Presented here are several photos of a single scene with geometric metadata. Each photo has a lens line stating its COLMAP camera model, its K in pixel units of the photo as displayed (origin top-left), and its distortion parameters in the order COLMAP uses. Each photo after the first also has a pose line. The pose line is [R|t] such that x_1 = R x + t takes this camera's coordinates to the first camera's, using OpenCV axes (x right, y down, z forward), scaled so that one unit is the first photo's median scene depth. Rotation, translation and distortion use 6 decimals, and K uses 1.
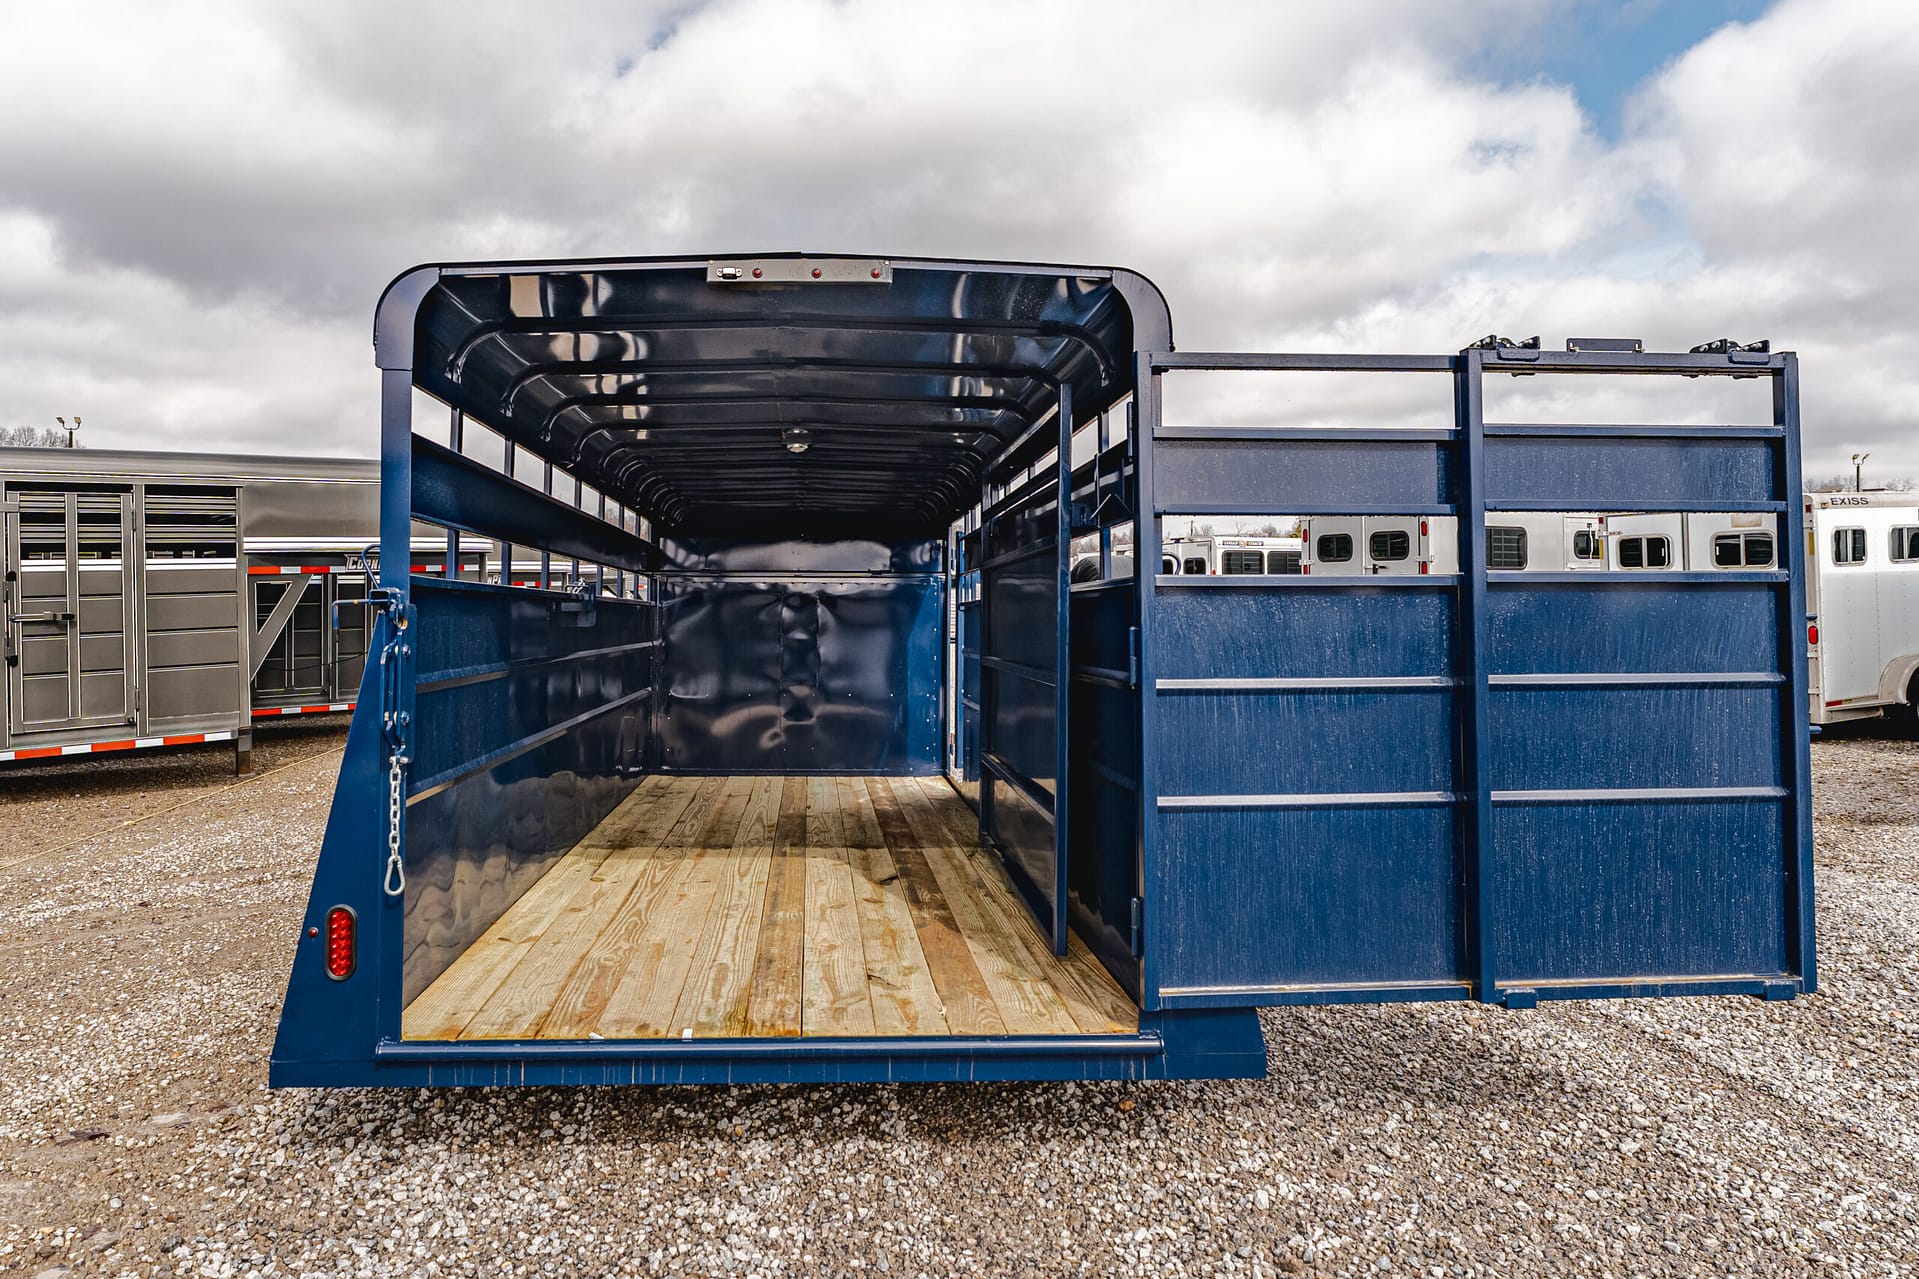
lens RADIAL K [[1576.9, 0, 960.9], [0, 1576.9, 562.8], [0, 0, 1]] dist [-0.001327, -0.000503]
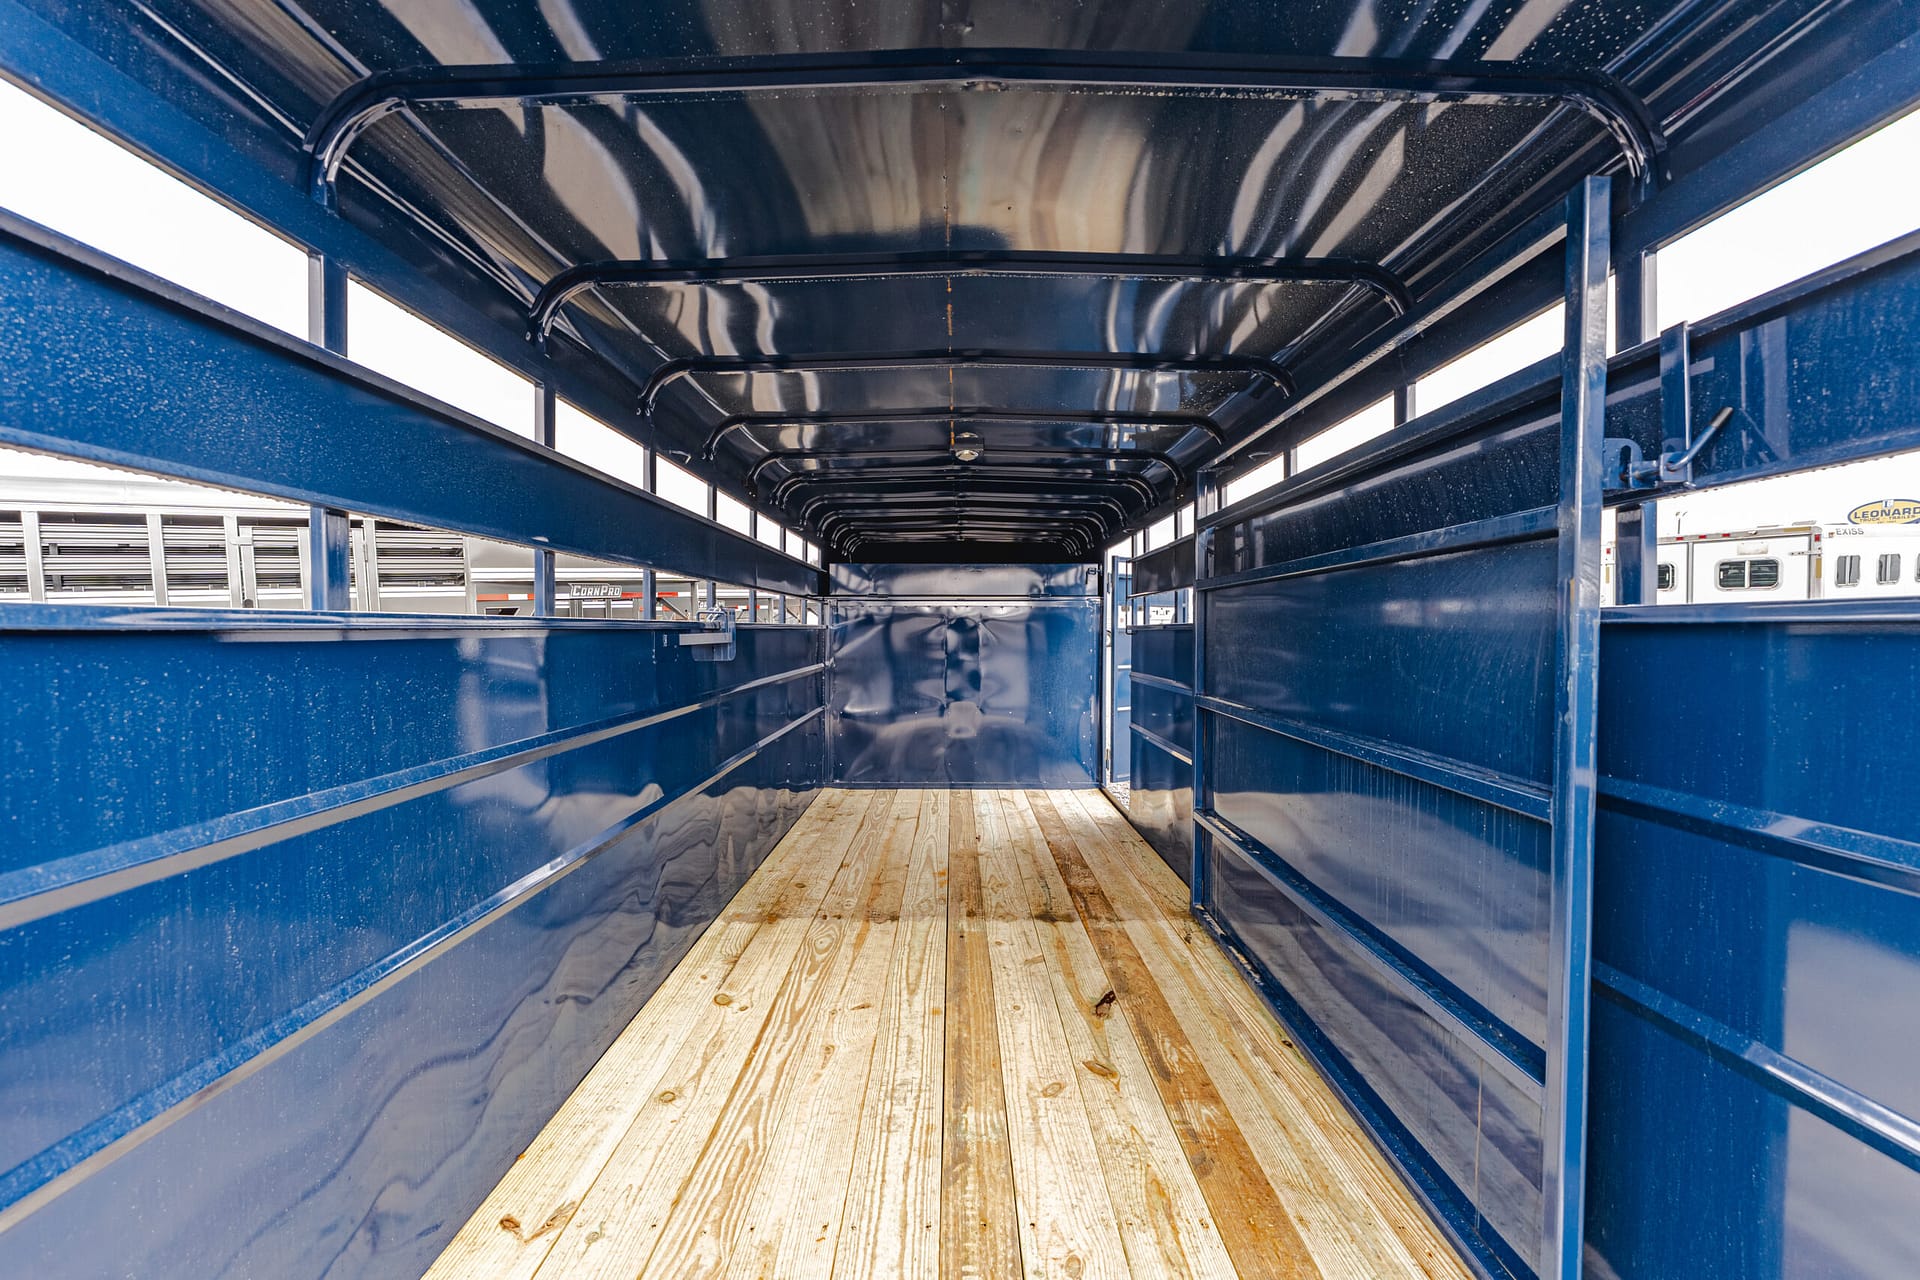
lens RADIAL K [[811.1, 0, 960.0], [0, 811.1, 640.0], [0, 0, 1]] dist [0.001422, -0.000397]
pose [[0.997210, -0.000806, -0.074636, -0.034019], [0.005120, 0.998325, 0.057620, 0.002017], [0.074465, -0.057842, 0.995545, 0.245804]]
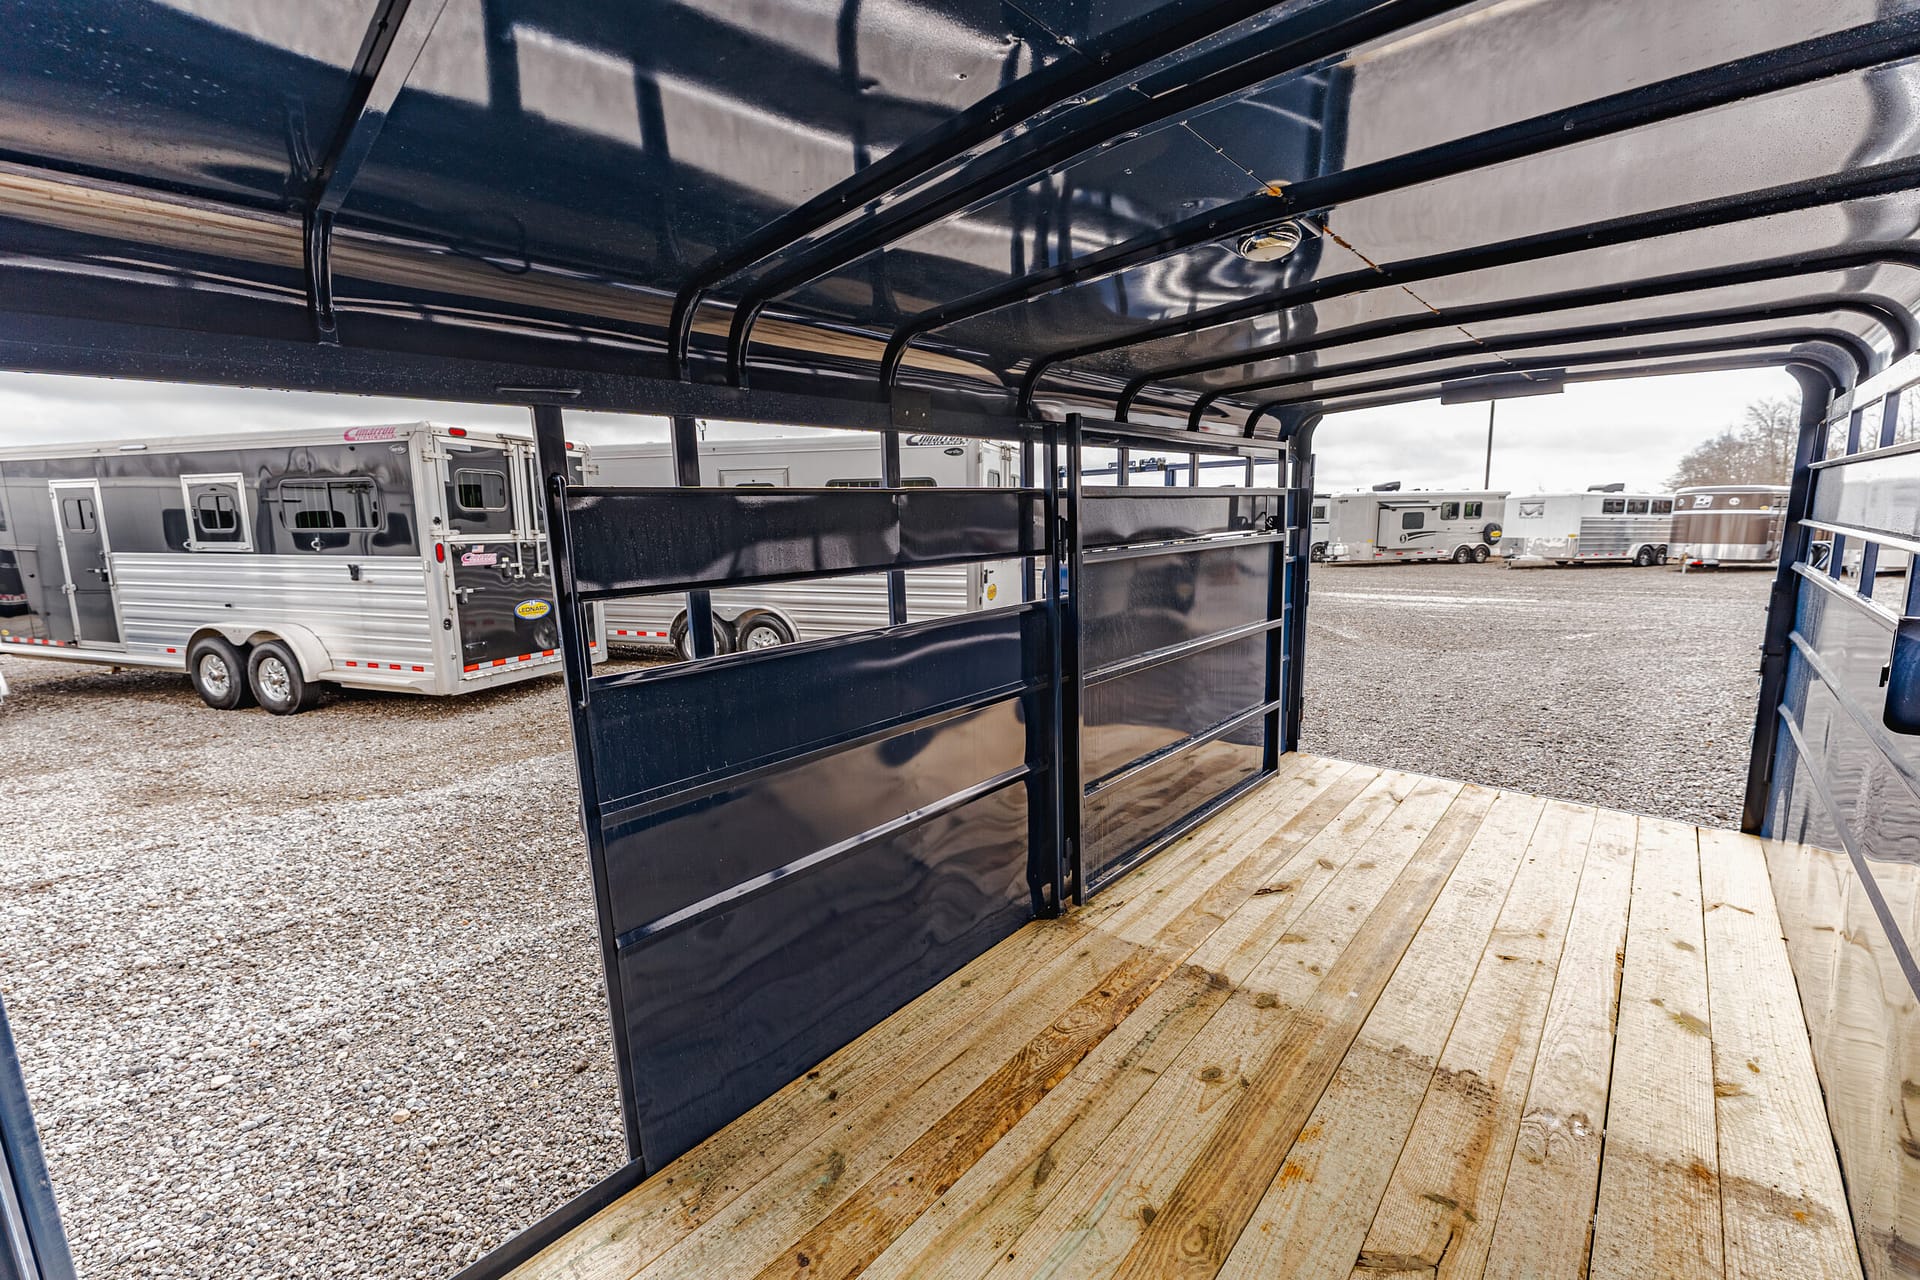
lens RADIAL K [[803.0, 0, 966.3], [0, 803.0, 642.6], [0, 0, 1]] dist [-0.000363, 0.000594]
pose [[-0.697792, -0.099044, 0.709420, -0.097013], [-0.004518, 0.990983, 0.133909, -0.002547], [-0.716287, 0.090235, -0.691947, 0.581157]]
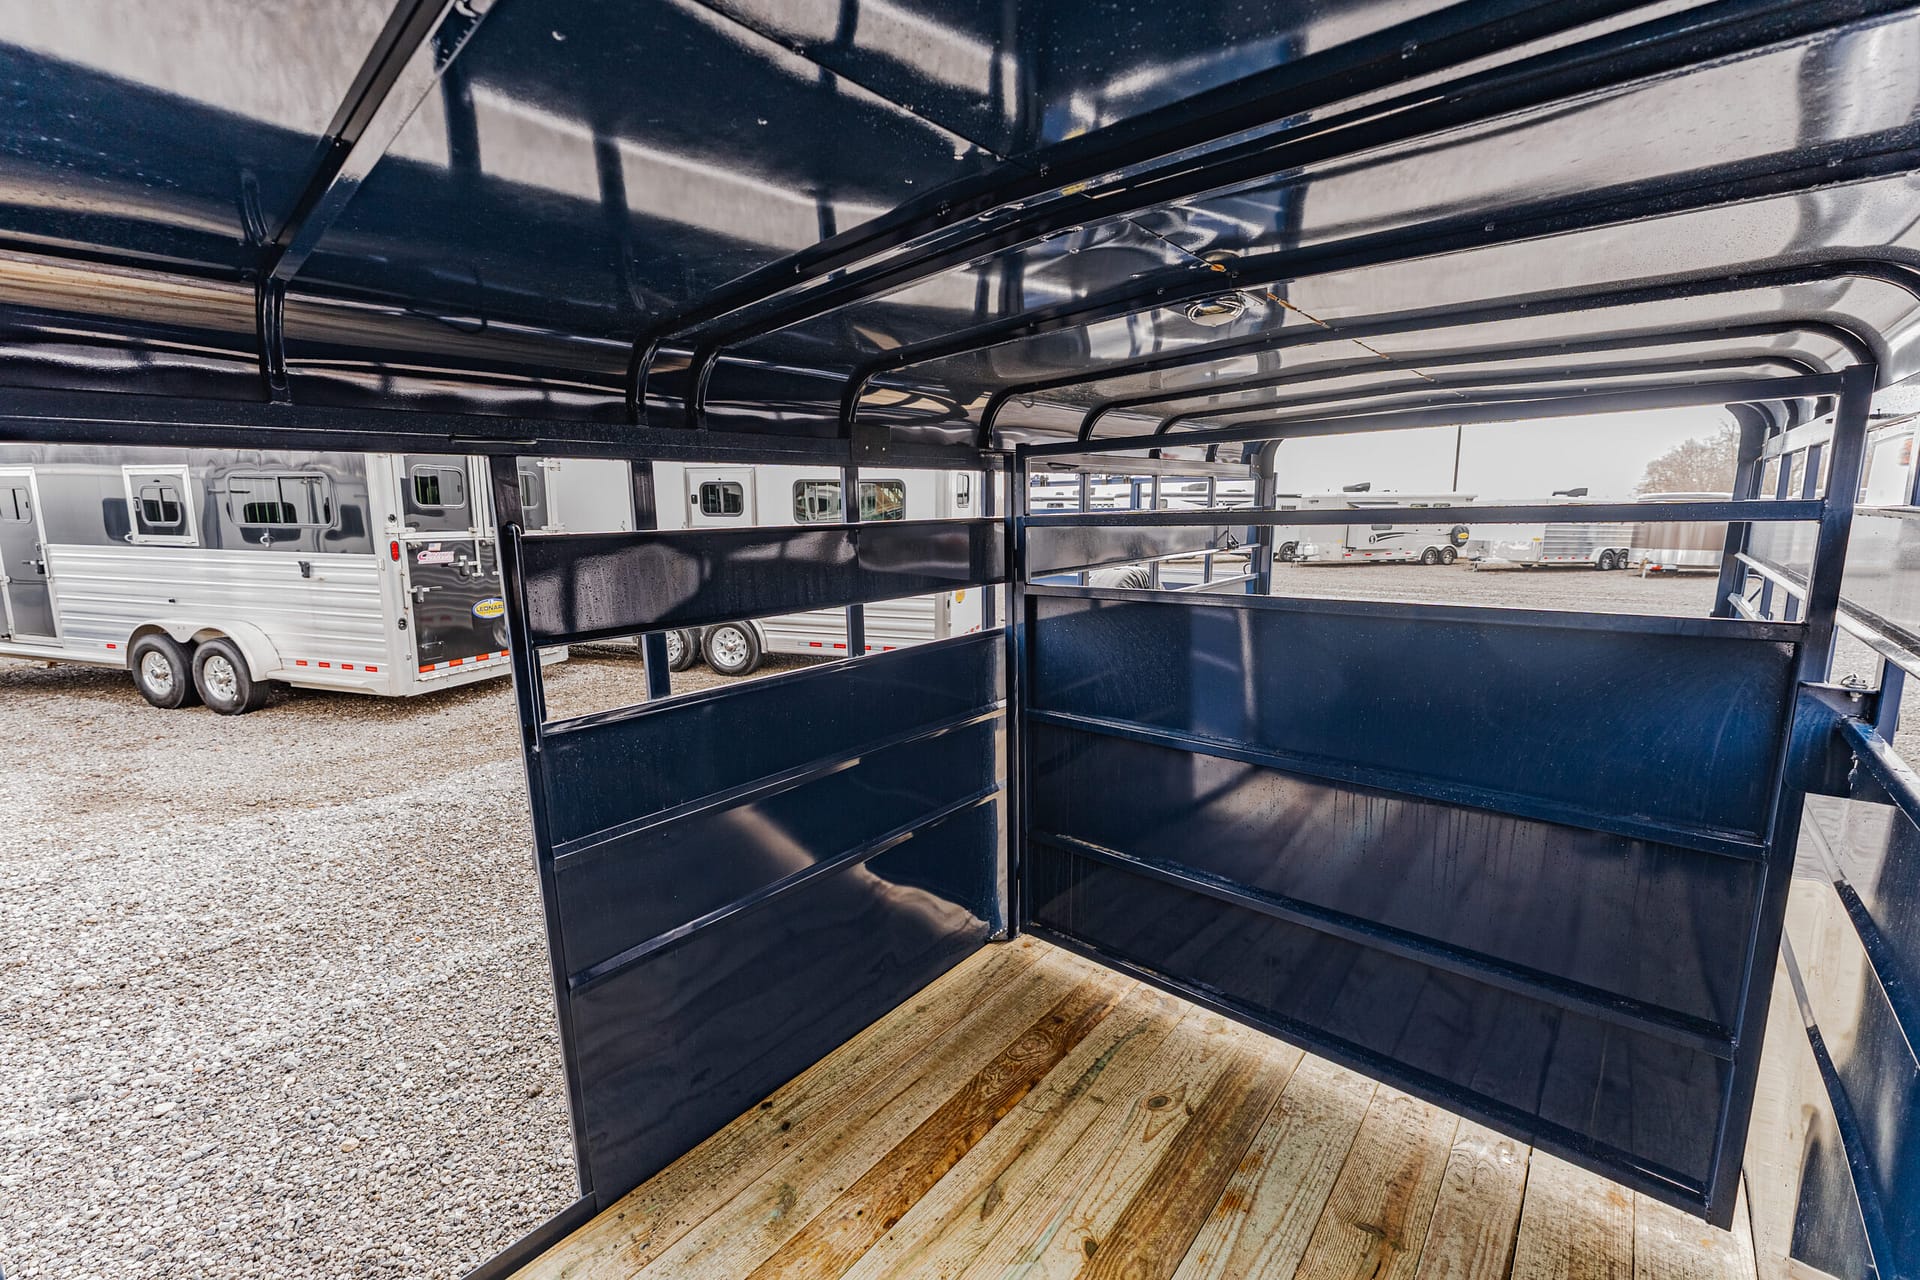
lens RADIAL K [[811.1, 0, 960.0], [0, 811.1, 640.0], [0, 0, 1]] dist [0.001422, -0.000397]
pose [[-0.716261, -0.110292, 0.689062, -0.100224], [-0.018717, 0.990112, 0.139023, -0.010177], [-0.697582, 0.086679, -0.711243, 0.581023]]
